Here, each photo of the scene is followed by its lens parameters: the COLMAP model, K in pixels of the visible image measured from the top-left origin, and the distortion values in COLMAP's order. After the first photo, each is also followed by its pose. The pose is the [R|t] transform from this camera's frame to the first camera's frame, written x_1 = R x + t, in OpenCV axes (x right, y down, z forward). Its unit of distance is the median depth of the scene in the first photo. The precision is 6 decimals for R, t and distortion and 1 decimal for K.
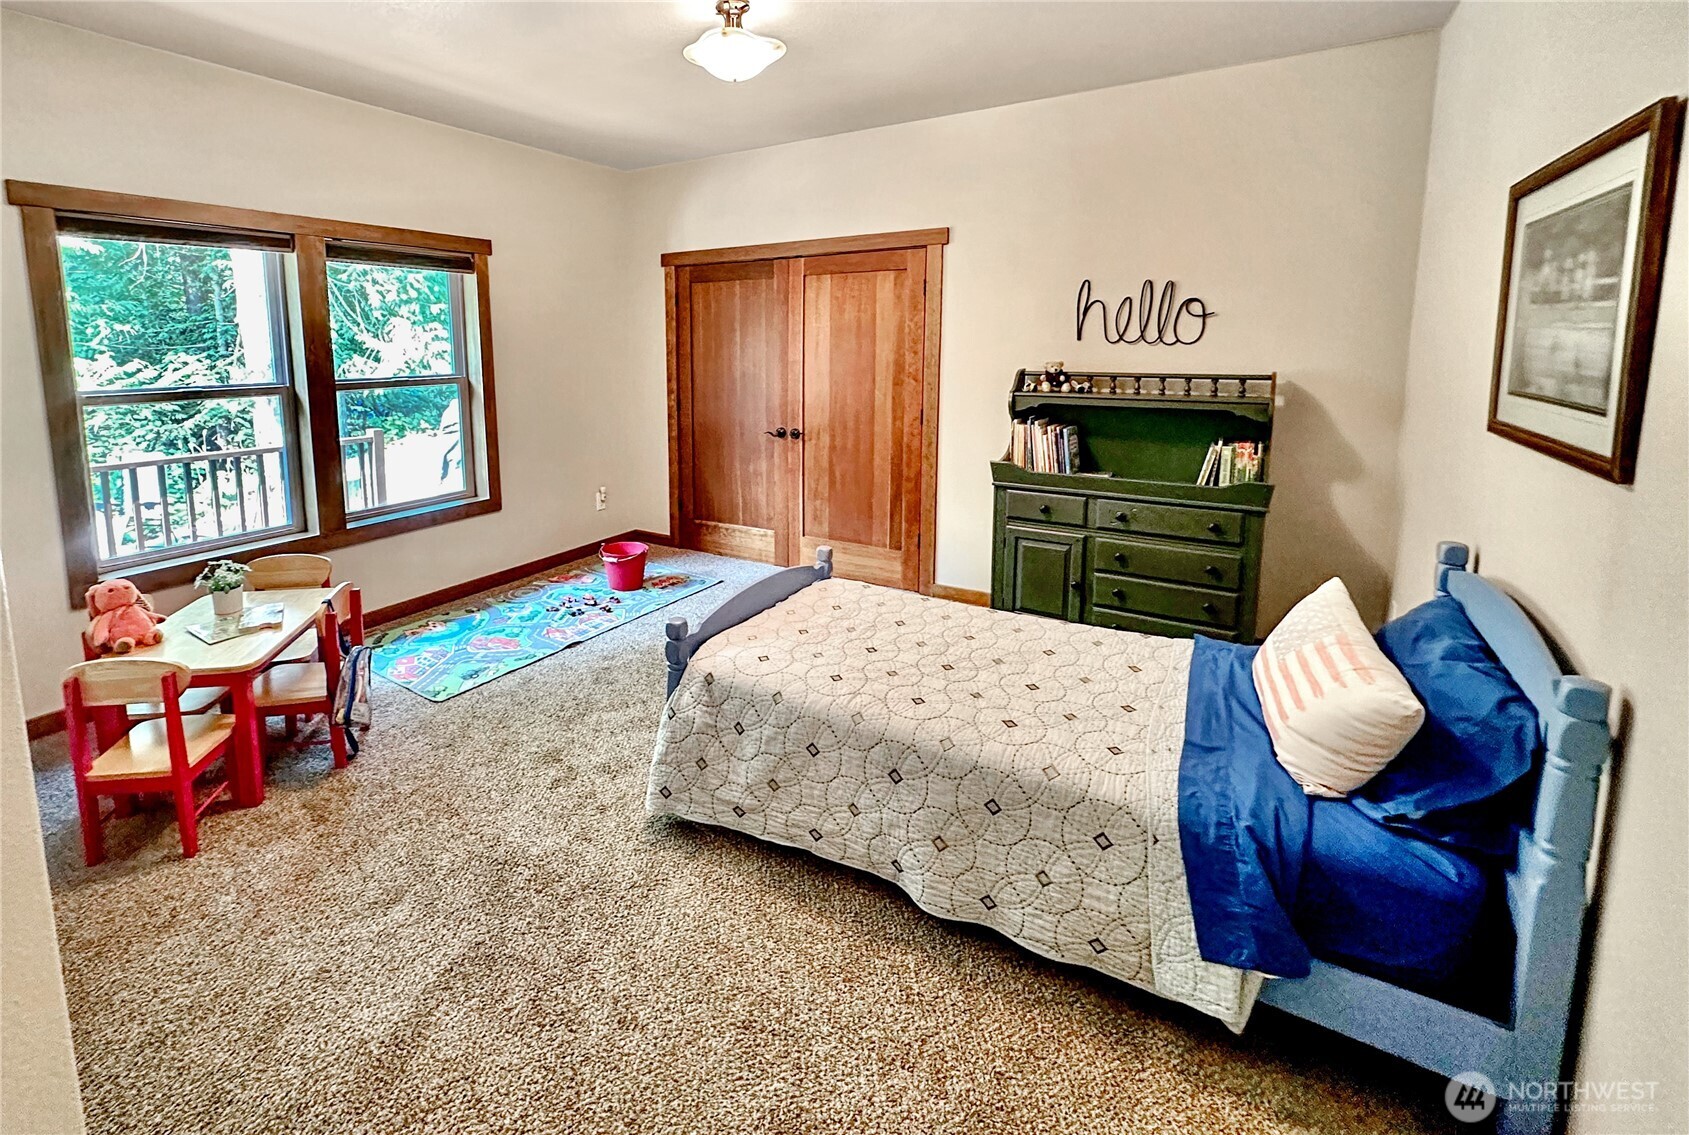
lens RADIAL K [[701.6, 0, 844.5], [0, 701.6, 567.5], [0, 0, 1]] dist [0.018183, 0.000053]
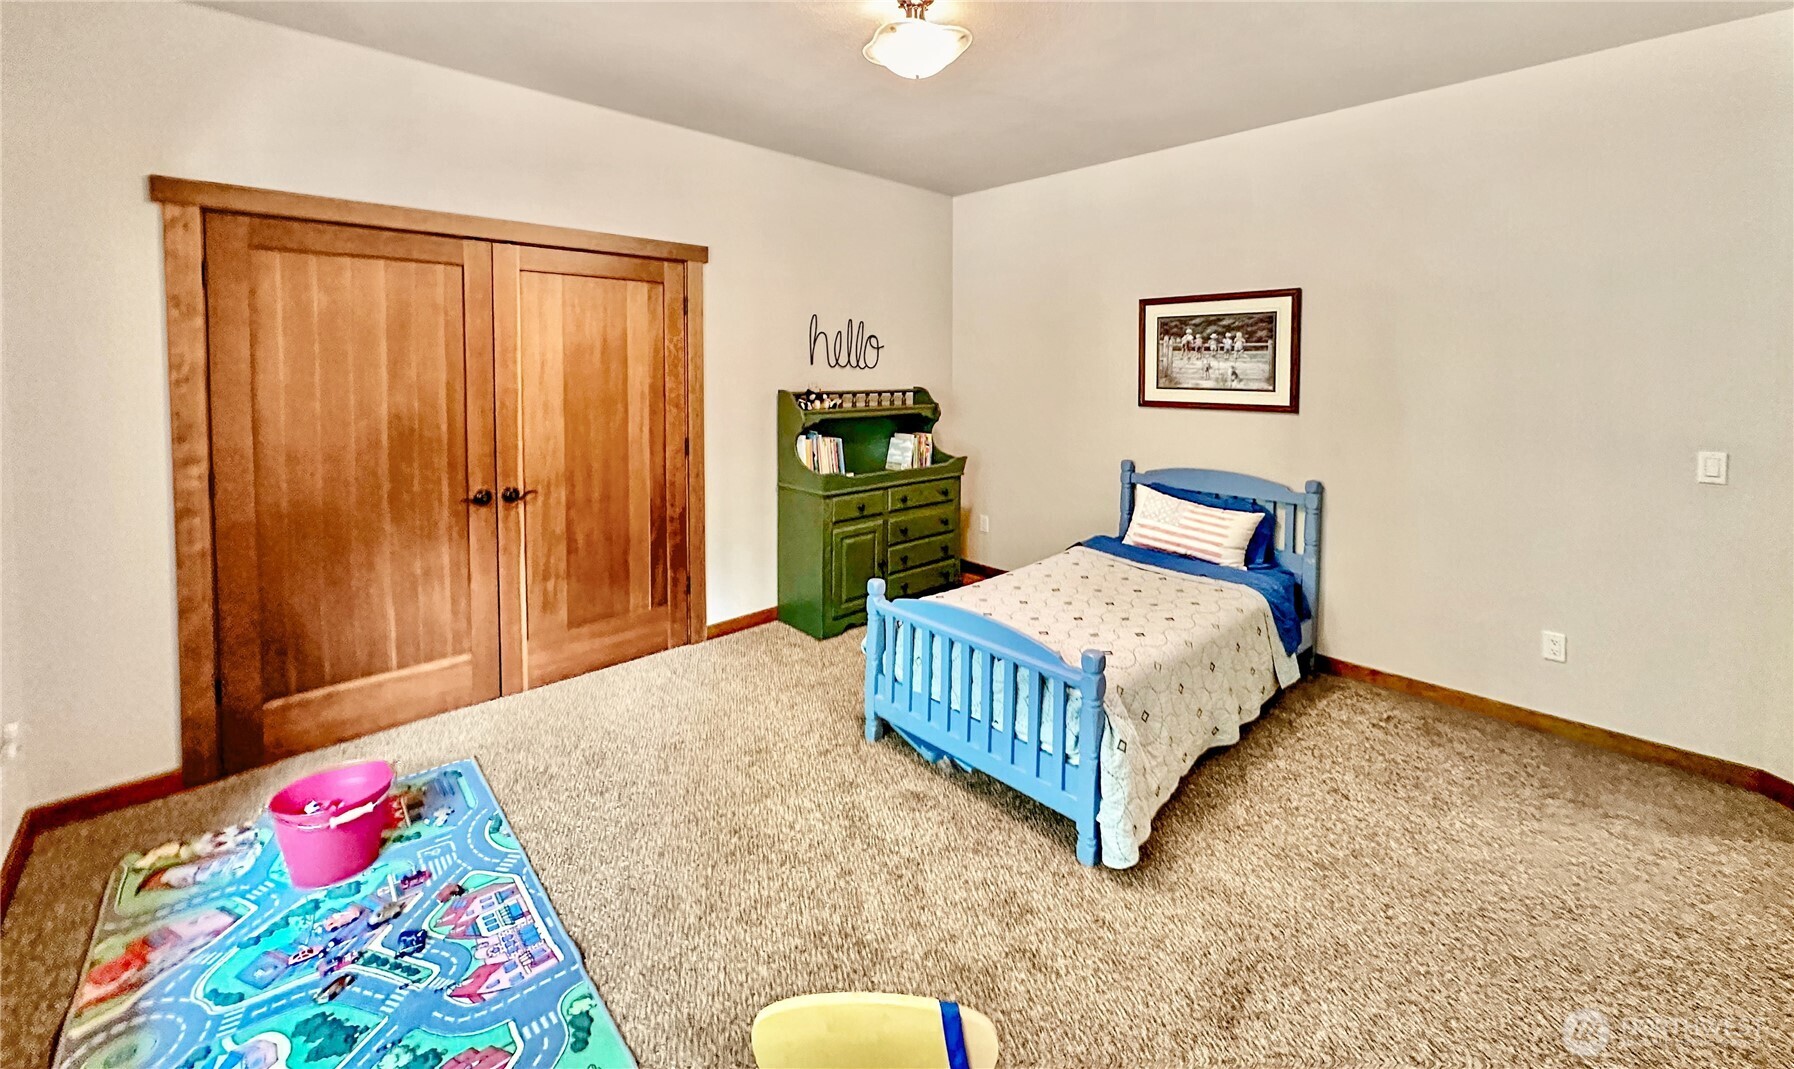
lens RADIAL K [[659.1, 0, 897.0], [0, 659.1, 534.5], [0, 0, 1]] dist [-0.000591, 0.000001]
pose [[0.309369, -0.226982, 0.923455, -0.615205], [0.290652, 0.947194, 0.135445, -0.146883], [-0.905435, 0.226502, 0.359006, 0.491553]]
